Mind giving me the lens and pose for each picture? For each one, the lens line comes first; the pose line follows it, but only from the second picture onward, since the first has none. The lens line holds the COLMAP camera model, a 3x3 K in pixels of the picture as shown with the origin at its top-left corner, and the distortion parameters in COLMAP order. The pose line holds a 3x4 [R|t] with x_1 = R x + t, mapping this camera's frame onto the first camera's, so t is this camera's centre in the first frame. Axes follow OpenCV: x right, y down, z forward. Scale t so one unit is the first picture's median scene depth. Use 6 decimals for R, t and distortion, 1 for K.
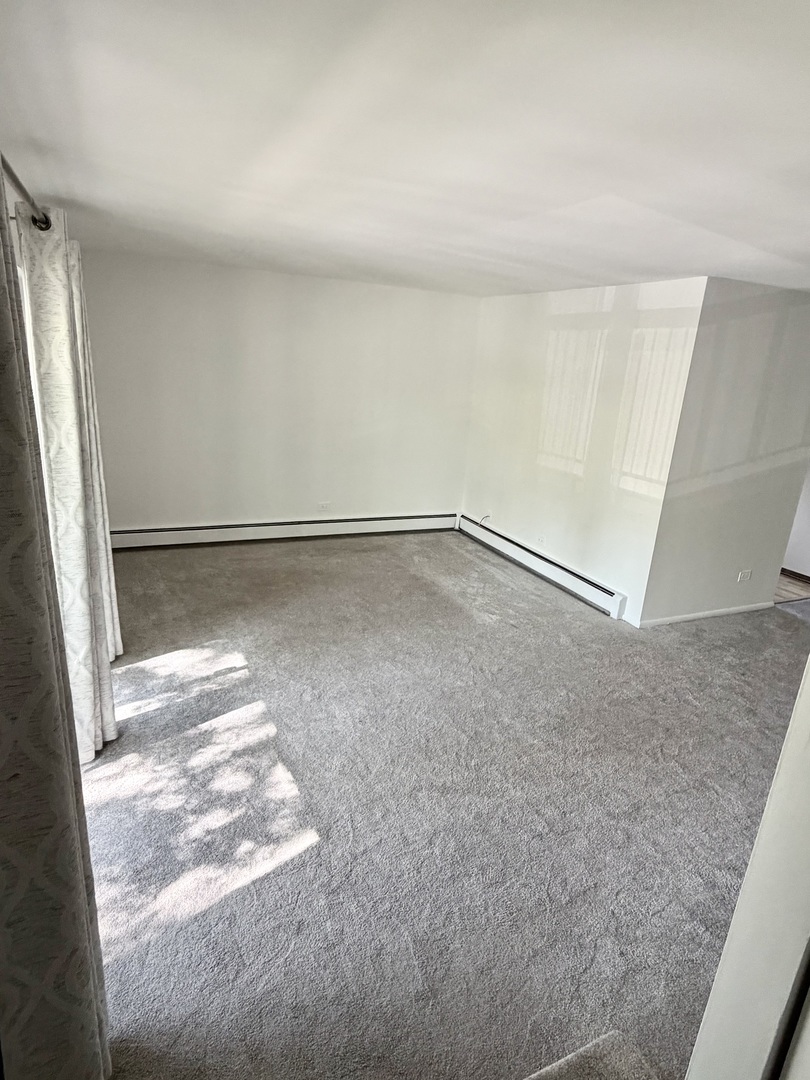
lens RADIAL K [[597.2, 0, 405.0], [0, 597.2, 540.0], [0, 0, 1]] dist [-0.000176, -0.000180]
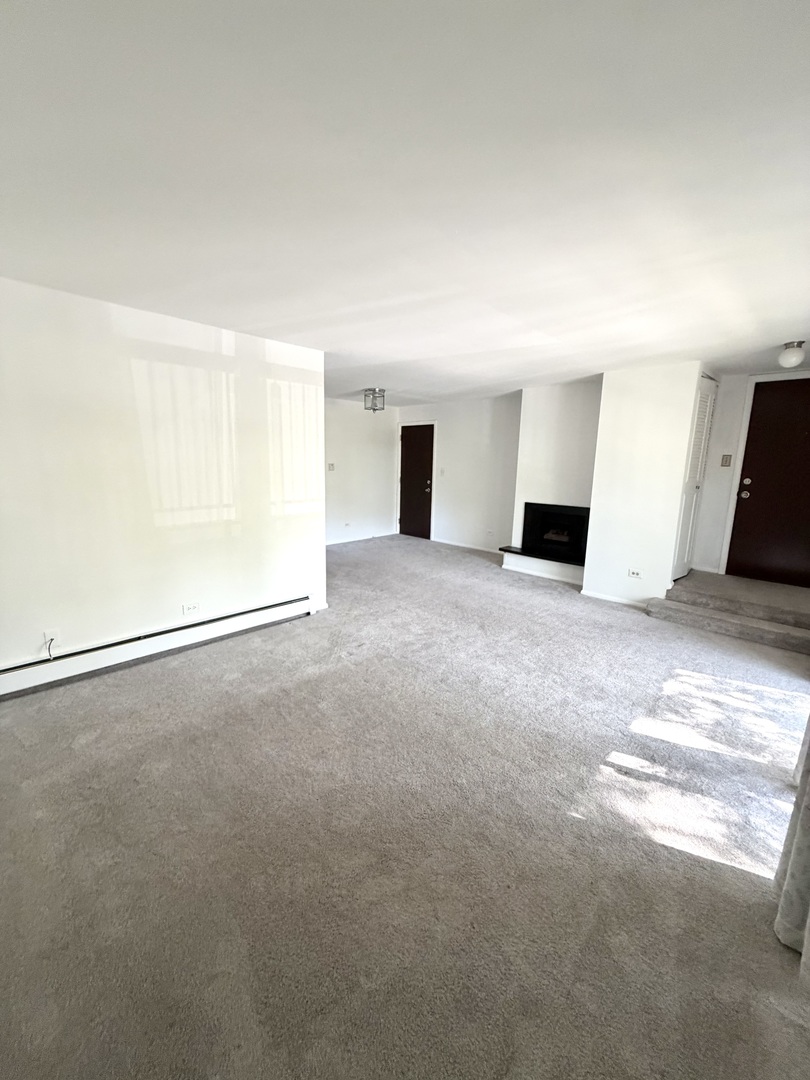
lens RADIAL K [[436.3, 0, 402.5], [0, 436.3, 536.6], [0, 0, 1]] dist [0.001079, -0.000156]
pose [[-0.347846, -0.239052, 0.906564, -0.445011], [0.230368, 0.915511, 0.329803, -0.242455], [-0.908809, 0.323564, -0.263386, 0.898163]]
